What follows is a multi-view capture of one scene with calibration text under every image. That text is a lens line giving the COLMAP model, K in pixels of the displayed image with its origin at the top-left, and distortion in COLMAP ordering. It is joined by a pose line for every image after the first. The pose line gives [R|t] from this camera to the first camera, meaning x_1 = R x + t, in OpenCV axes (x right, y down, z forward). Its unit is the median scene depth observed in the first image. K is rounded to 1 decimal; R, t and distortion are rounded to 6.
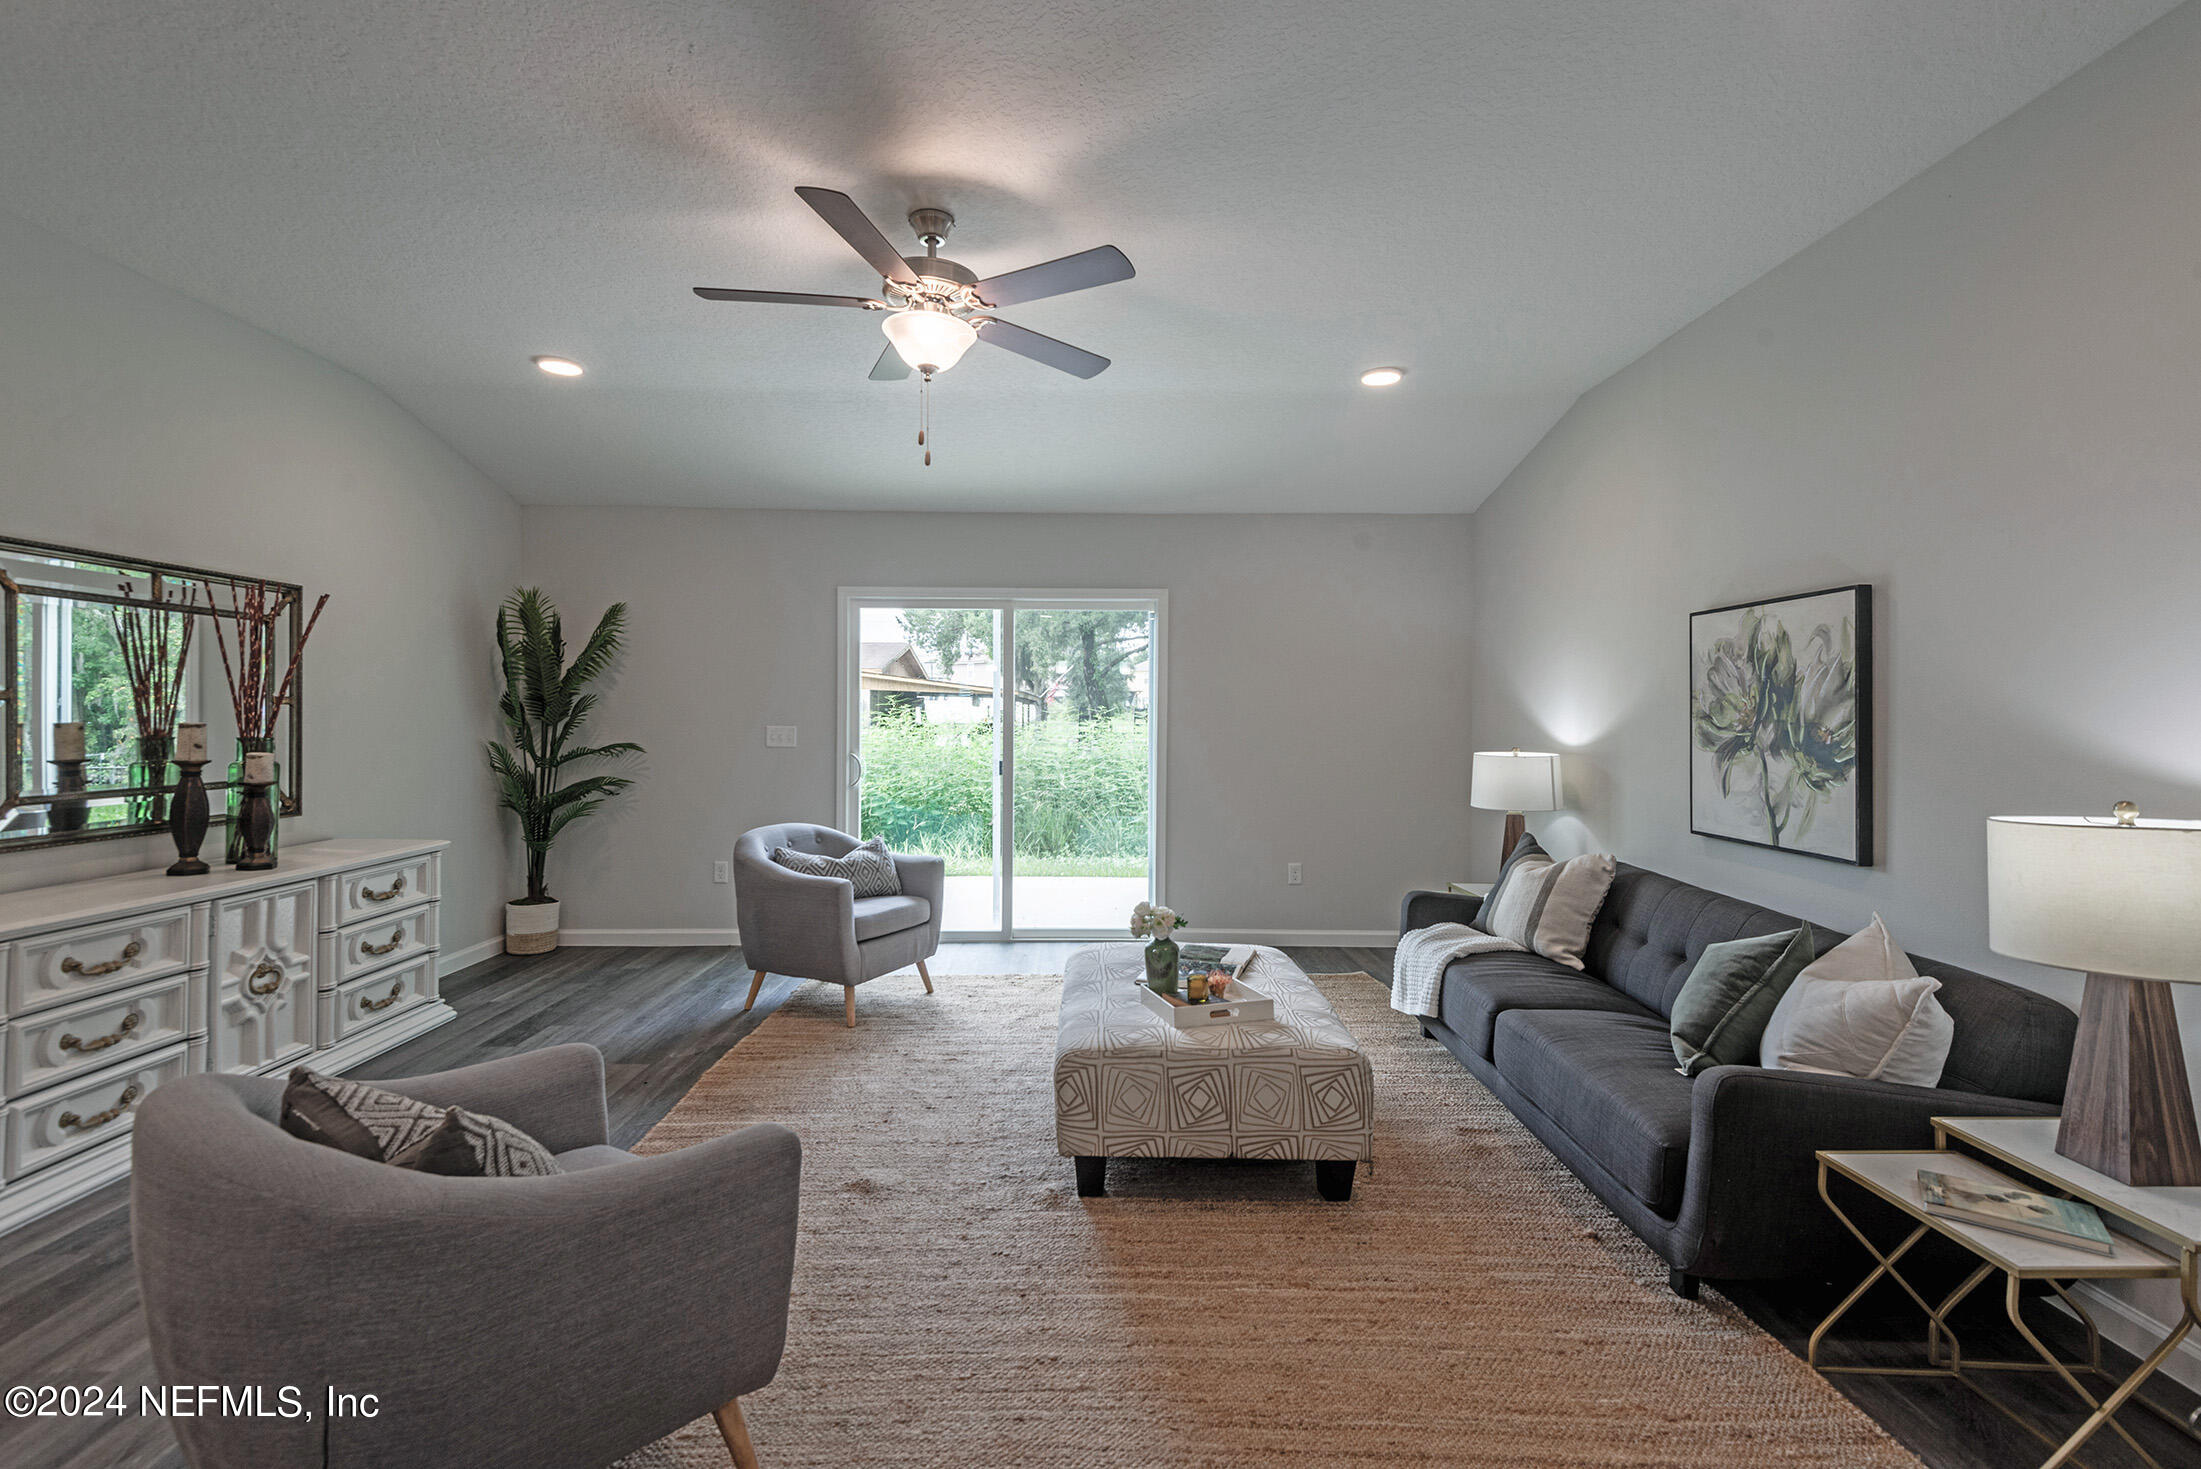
lens RADIAL K [[1009.9, 0, 1107.9], [0, 1009.9, 732.6], [0, 0, 1]] dist [0.004348, -0.000035]
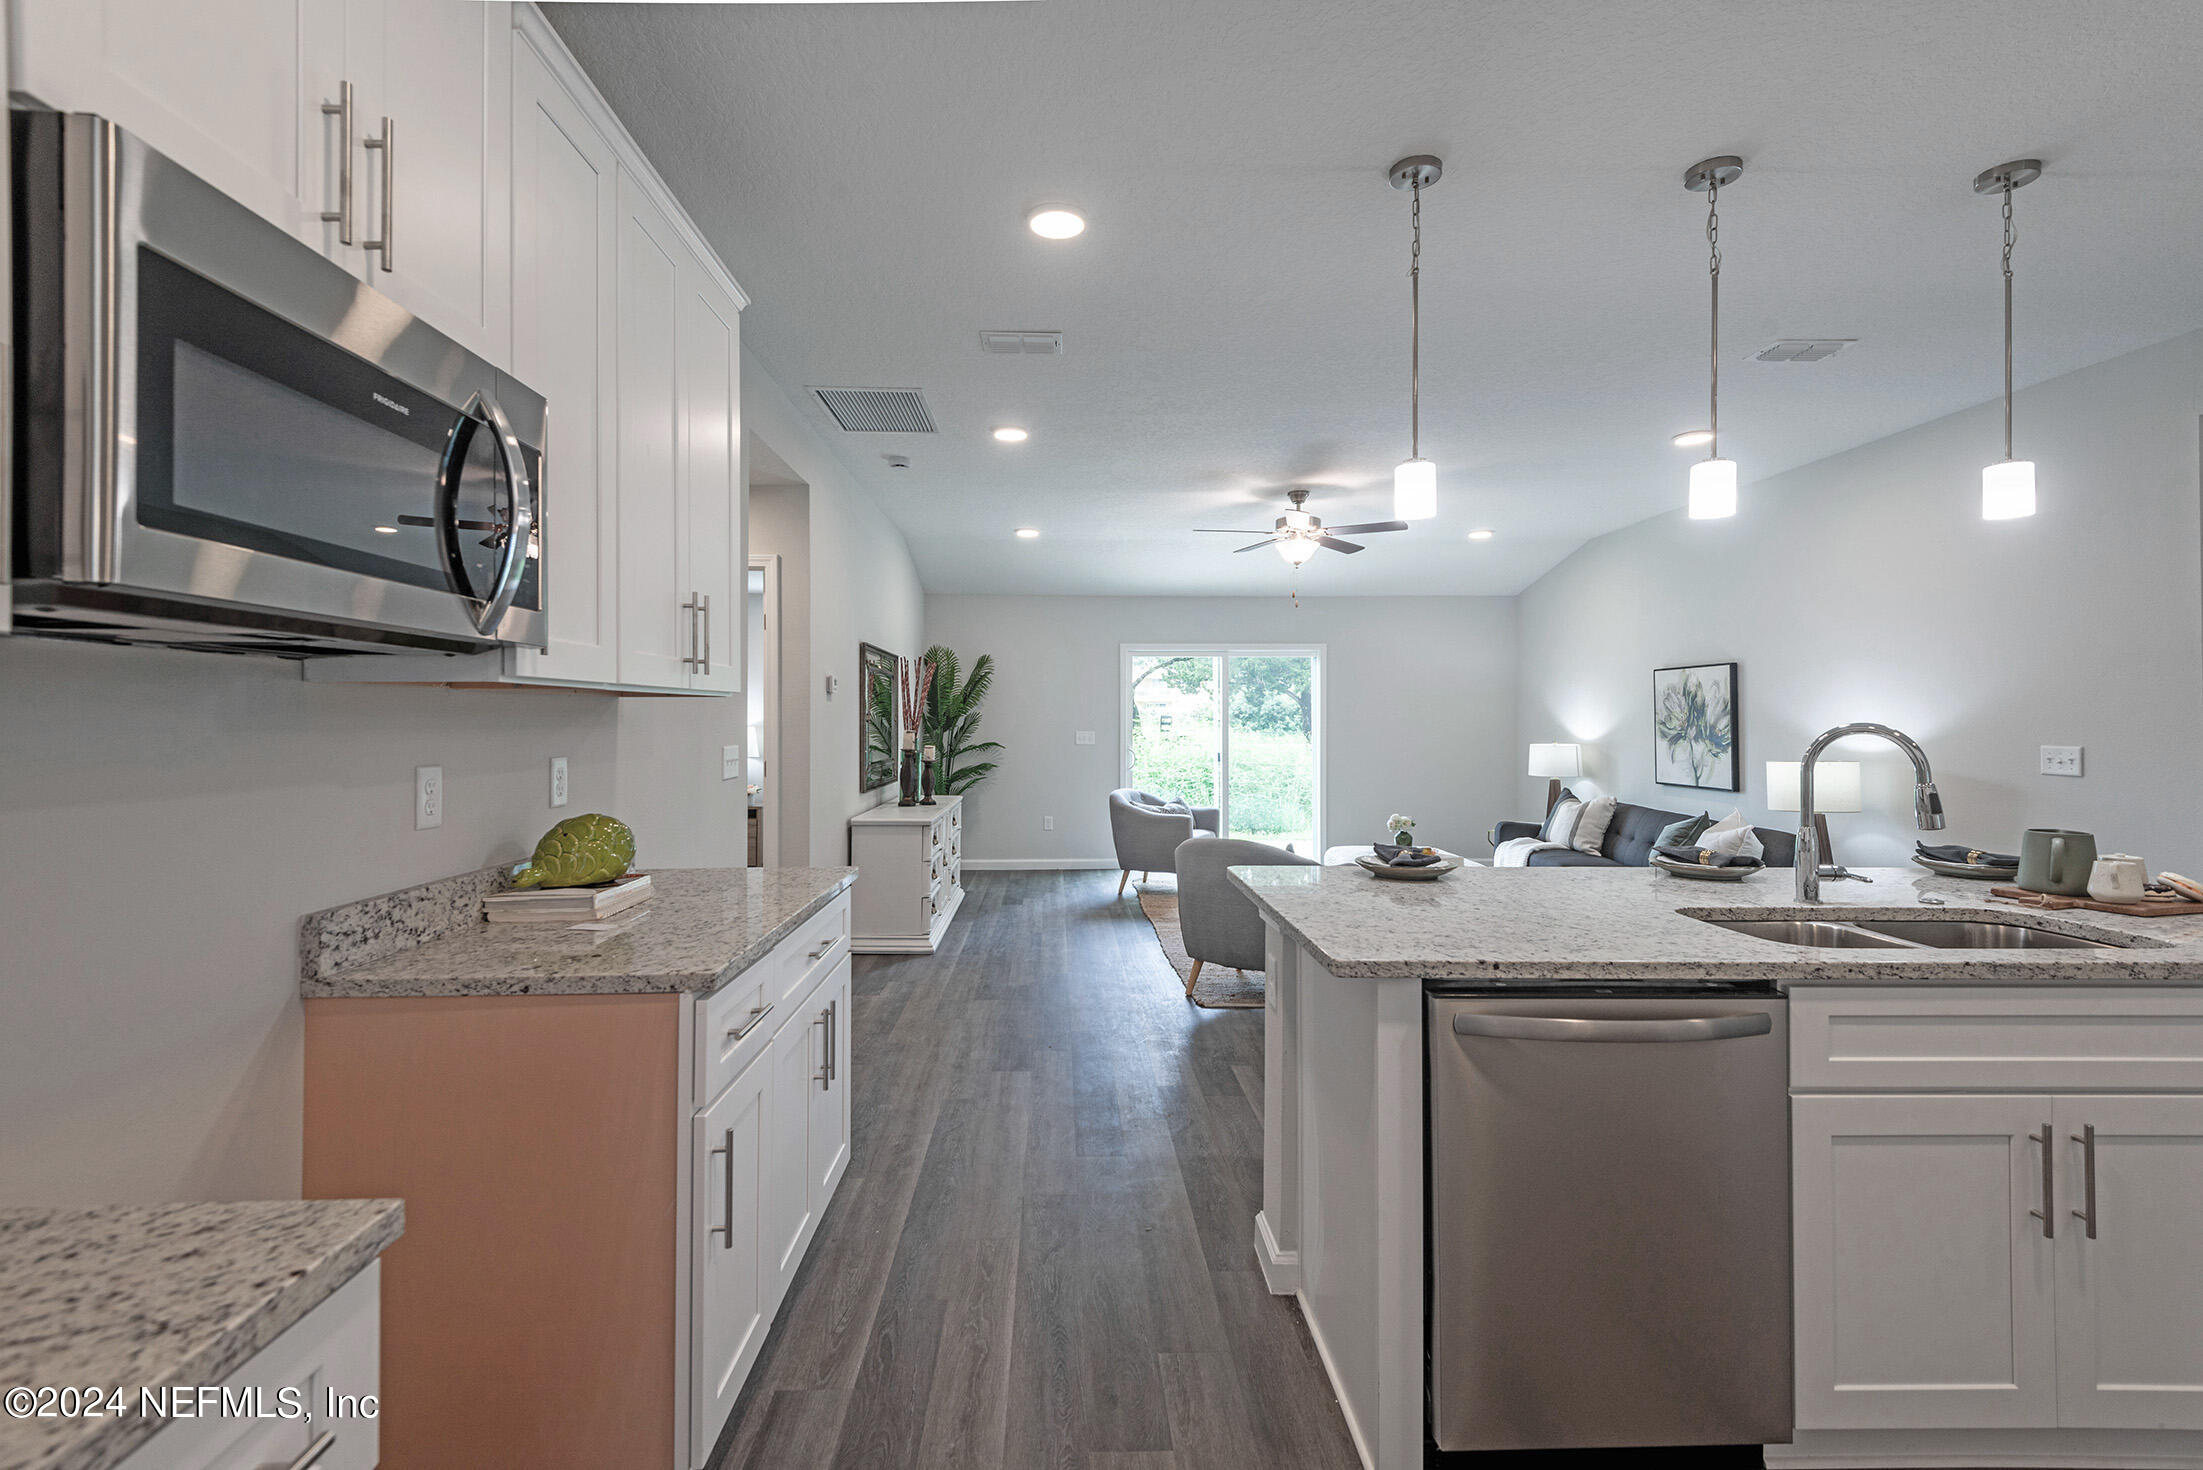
lens RADIAL K [[1010.8, 0, 1088.3], [0, 1010.8, 727.2], [0, 0, 1]] dist [0.004348, -0.000035]
pose [[0.999815, -0.005060, 0.018545, -0.549912], [0.005277, 0.999918, -0.011674, 0.008957], [-0.018484, 0.011770, 0.999760, -0.926793]]
